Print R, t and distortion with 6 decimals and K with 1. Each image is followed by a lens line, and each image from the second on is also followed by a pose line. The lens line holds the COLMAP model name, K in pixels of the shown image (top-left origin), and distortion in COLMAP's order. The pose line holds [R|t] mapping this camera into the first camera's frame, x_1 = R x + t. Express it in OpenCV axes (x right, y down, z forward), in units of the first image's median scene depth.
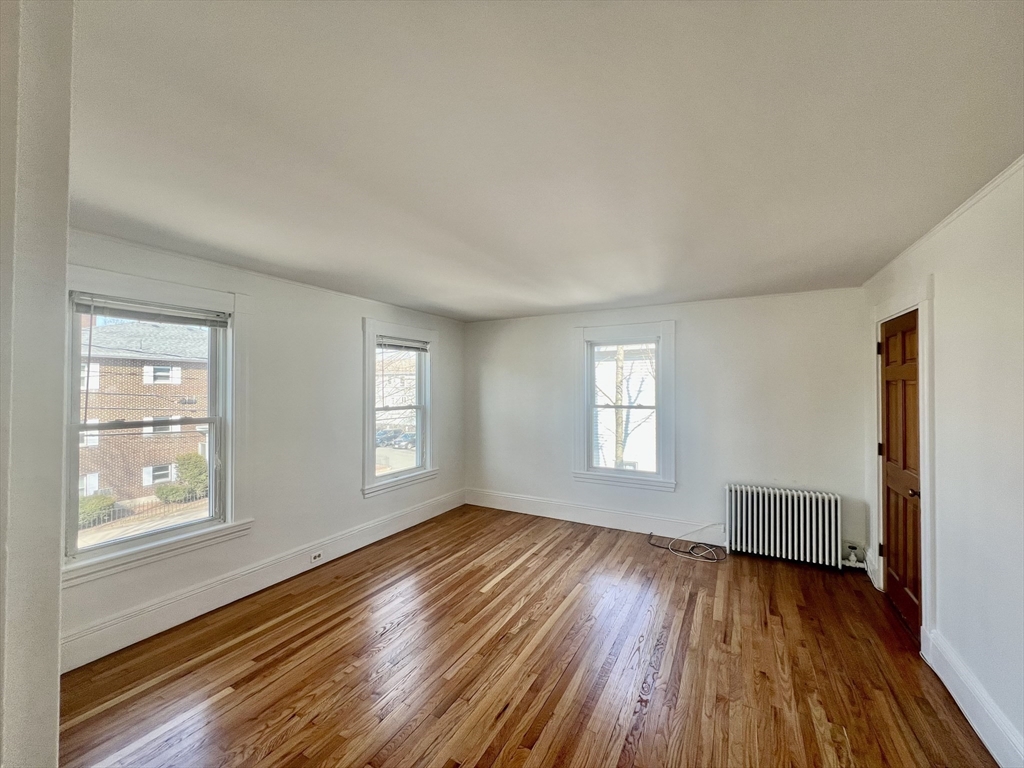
lens RADIAL K [[409.0, 0, 514.8], [0, 409.0, 390.4], [0, 0, 1]] dist [-0.001771, 0.000403]
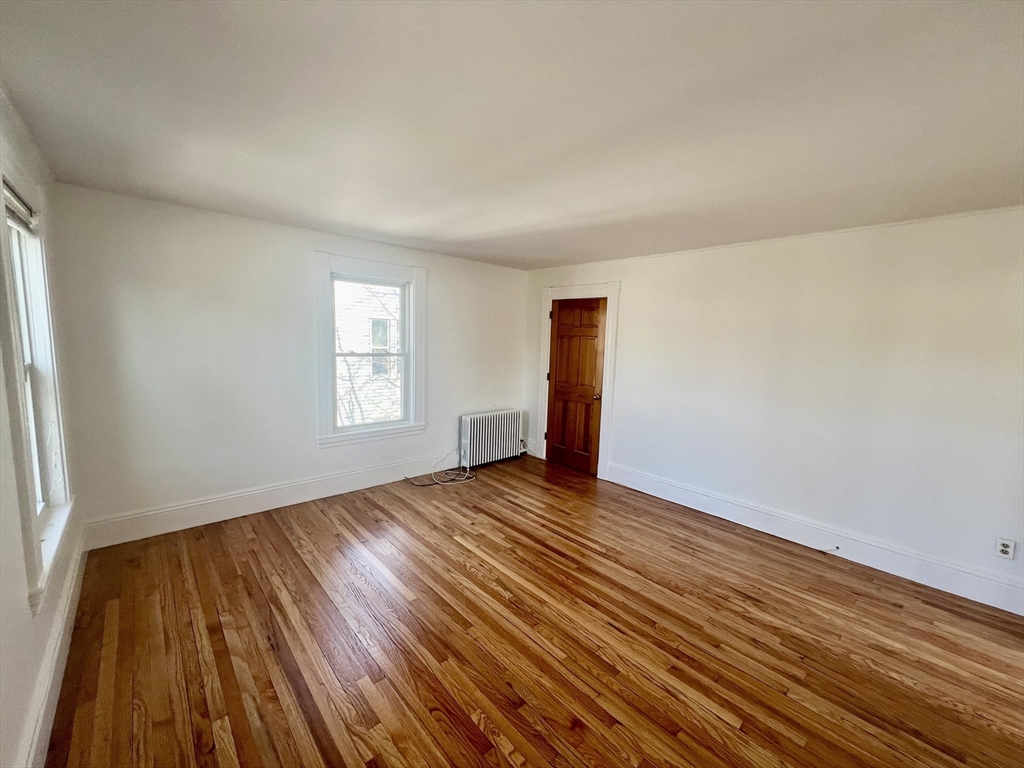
lens RADIAL K [[409.0, 0, 514.0], [0, 409.0, 384.5], [0, 0, 1]] dist [-0.001771, 0.000403]
pose [[0.325039, -0.096439, 0.940771, -0.622189], [-0.026098, 0.993493, 0.110861, -0.001513], [-0.945341, -0.060586, 0.320407, 0.525691]]
